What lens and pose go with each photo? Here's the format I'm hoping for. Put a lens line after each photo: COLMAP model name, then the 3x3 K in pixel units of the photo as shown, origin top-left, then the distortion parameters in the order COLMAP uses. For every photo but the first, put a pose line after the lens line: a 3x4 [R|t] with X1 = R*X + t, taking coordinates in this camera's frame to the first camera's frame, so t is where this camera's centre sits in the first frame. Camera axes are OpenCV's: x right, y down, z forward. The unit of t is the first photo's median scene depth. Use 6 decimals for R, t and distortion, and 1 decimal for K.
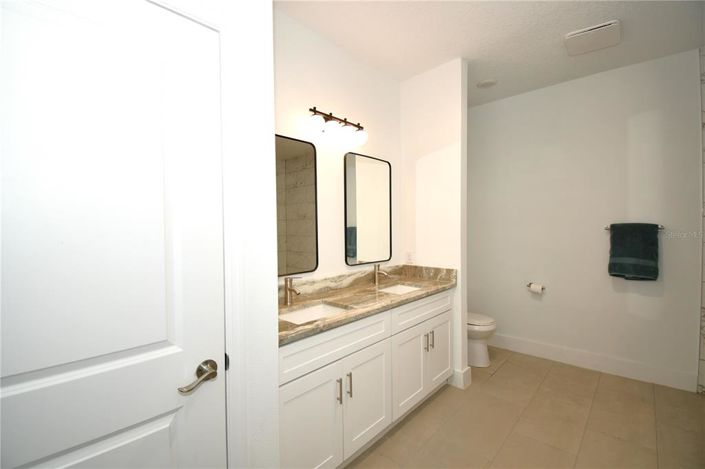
lens RADIAL K [[320.0, 0, 348.5], [0, 320.0, 238.0], [0, 0, 1]] dist [0.025210, -0.032188]
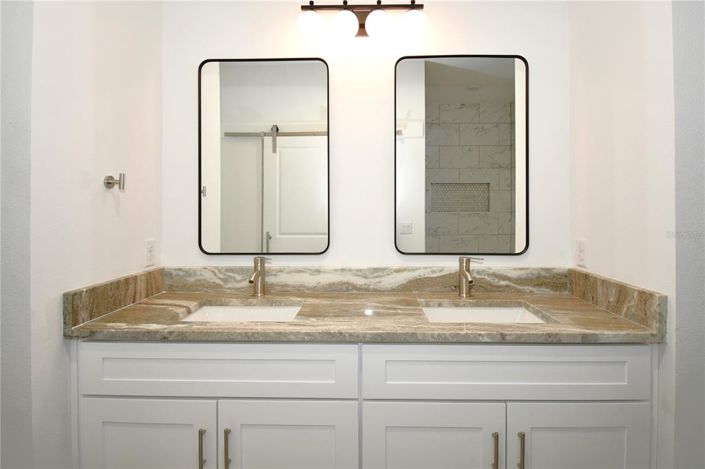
lens RADIAL K [[331.3, 0, 352.3], [0, 331.3, 255.7], [0, 0, 1]] dist [-0.001111, -0.014886]
pose [[0.668275, 0.095024, -0.737820, 0.369830], [-0.038149, 0.994881, 0.093577, 0.036893], [0.742935, -0.034388, 0.668480, 0.529178]]
